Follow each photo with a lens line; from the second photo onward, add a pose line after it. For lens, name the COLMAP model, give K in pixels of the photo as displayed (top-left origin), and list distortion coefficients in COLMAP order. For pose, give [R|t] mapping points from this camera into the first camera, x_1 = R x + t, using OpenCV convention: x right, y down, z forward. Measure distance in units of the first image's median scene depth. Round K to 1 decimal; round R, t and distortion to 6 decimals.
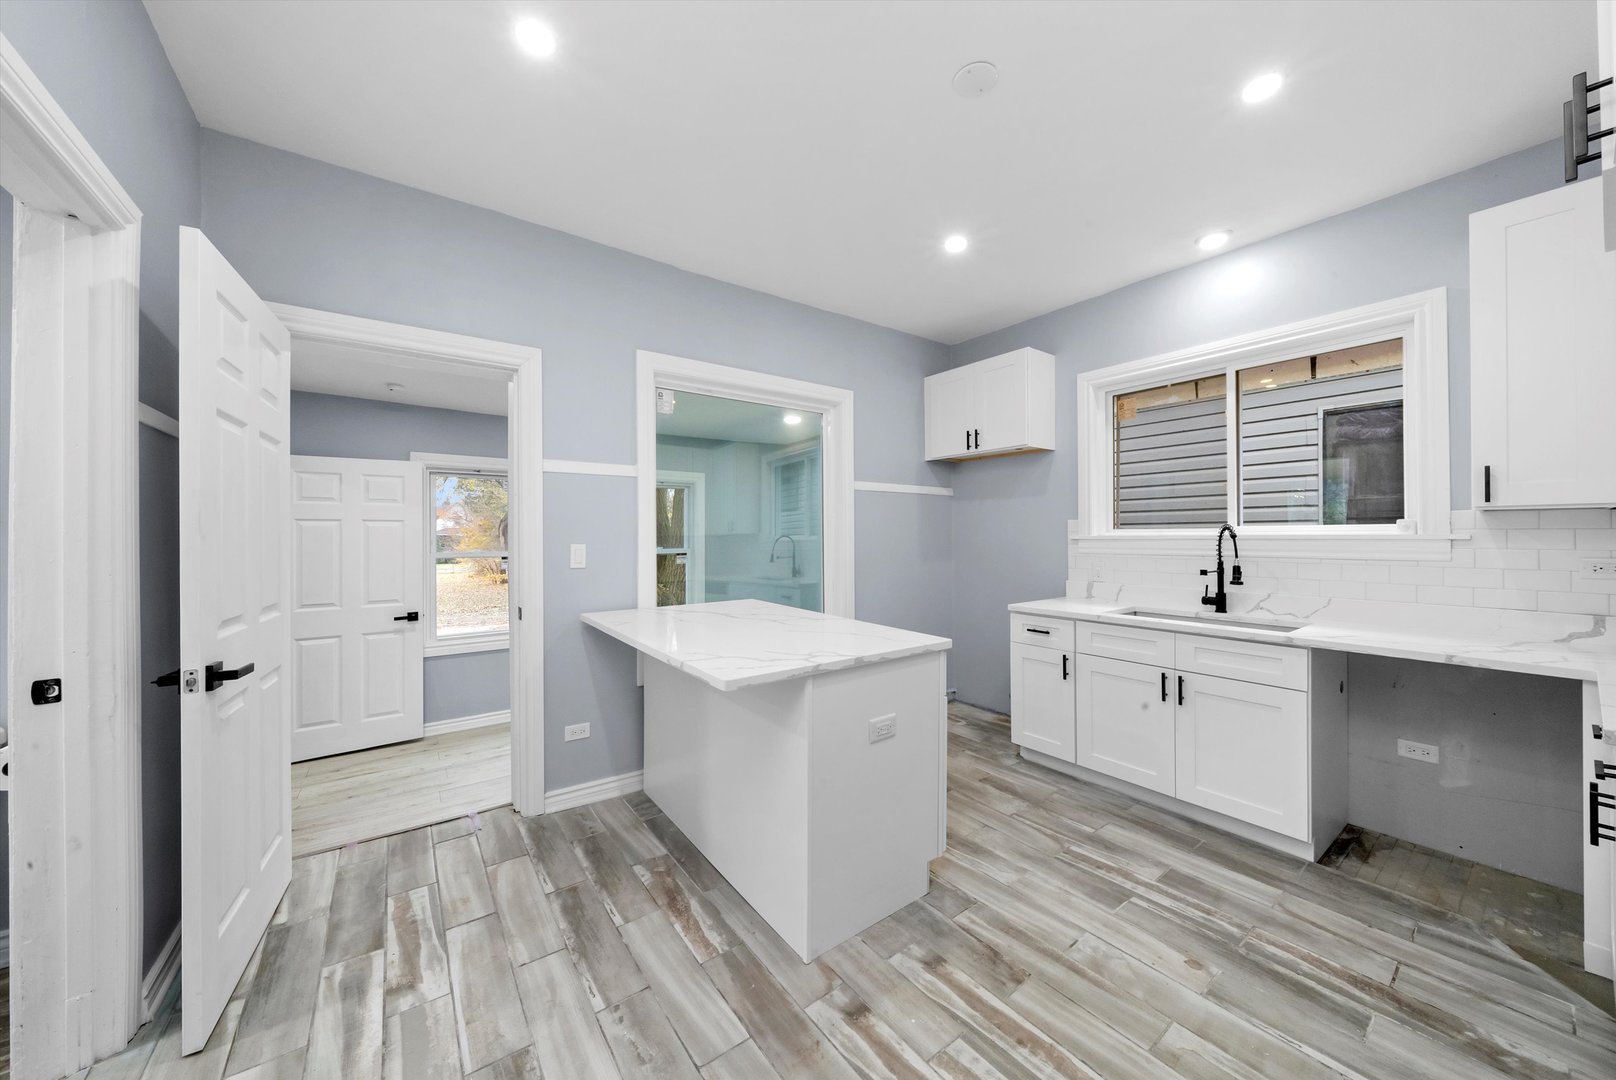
lens RADIAL K [[562.2, 0, 806.5], [0, 562.2, 535.7], [0, 0, 1]] dist [-0.001968, -0.000262]
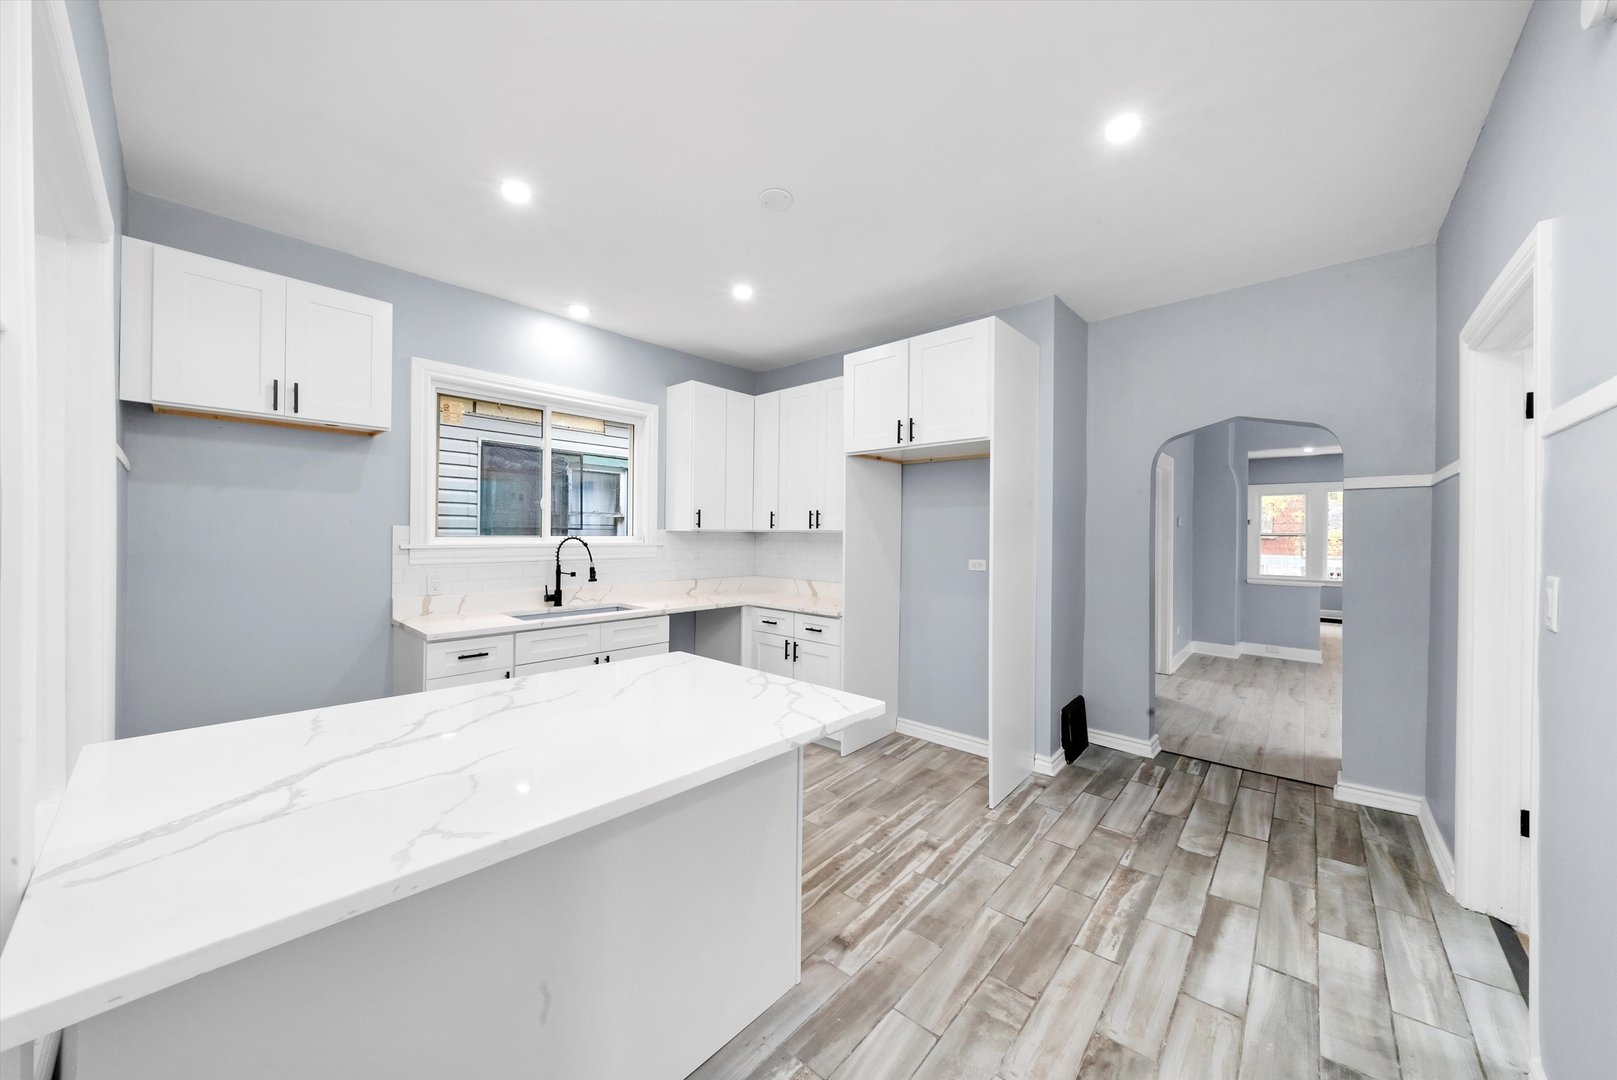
lens RADIAL K [[562.5, 0, 807.0], [0, 562.5, 535.7], [0, 0, 1]] dist [-0.001968, -0.000262]
pose [[-0.203142, -0.001174, 0.979149, -0.658119], [-0.009394, 0.999956, -0.000749, -0.025352], [-0.979104, -0.009350, -0.203144, 0.797635]]
